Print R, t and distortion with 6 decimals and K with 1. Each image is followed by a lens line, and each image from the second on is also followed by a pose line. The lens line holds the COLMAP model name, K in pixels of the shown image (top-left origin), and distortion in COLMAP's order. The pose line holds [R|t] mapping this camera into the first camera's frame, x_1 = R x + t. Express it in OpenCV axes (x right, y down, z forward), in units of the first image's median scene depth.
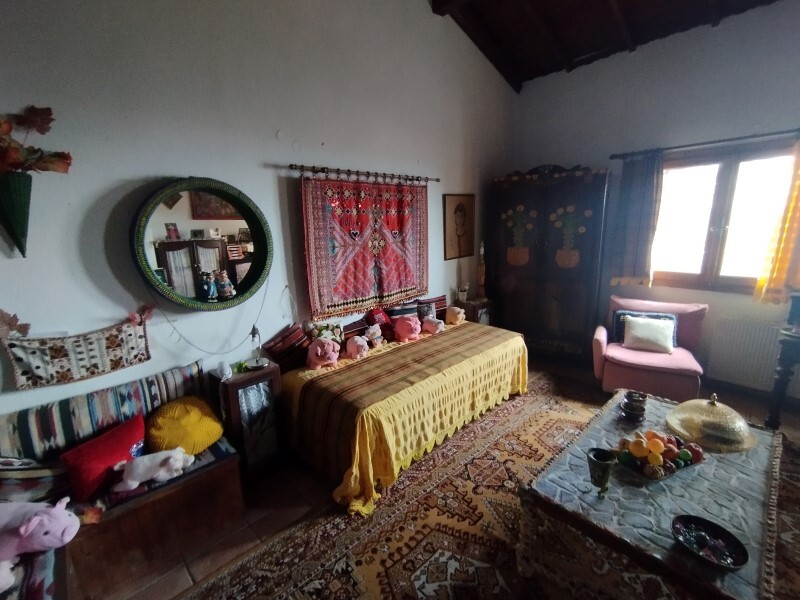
lens RADIAL K [[367.9, 0, 404.6], [0, 367.9, 304.1], [0, 0, 1]] dist [-0.026696, 0.021250]
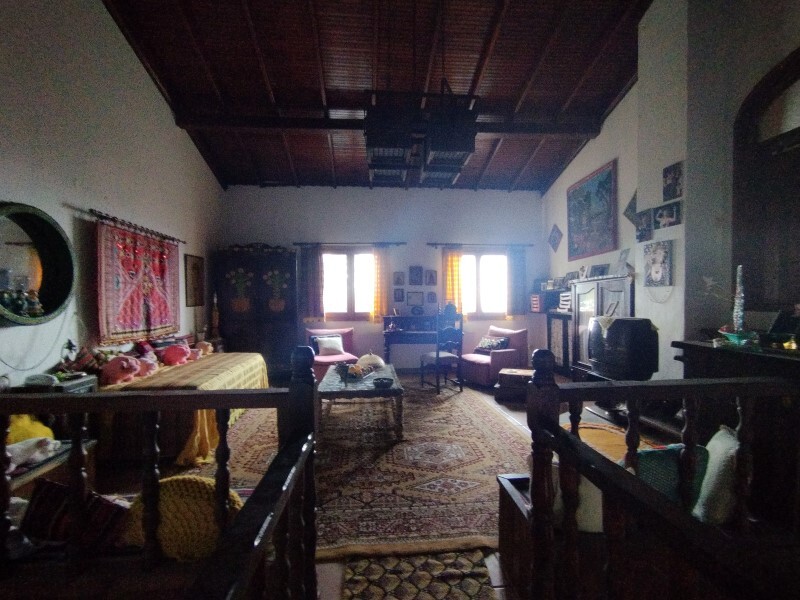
lens RADIAL K [[367.9, 0, 404.6], [0, 367.9, 304.1], [0, 0, 1]] dist [-0.026696, 0.021250]
pose [[0.616166, 0.008447, 0.787571, -0.460107], [0.176291, 0.973093, -0.148360, 0.206894], [-0.767633, 0.230256, 0.598098, -0.320356]]
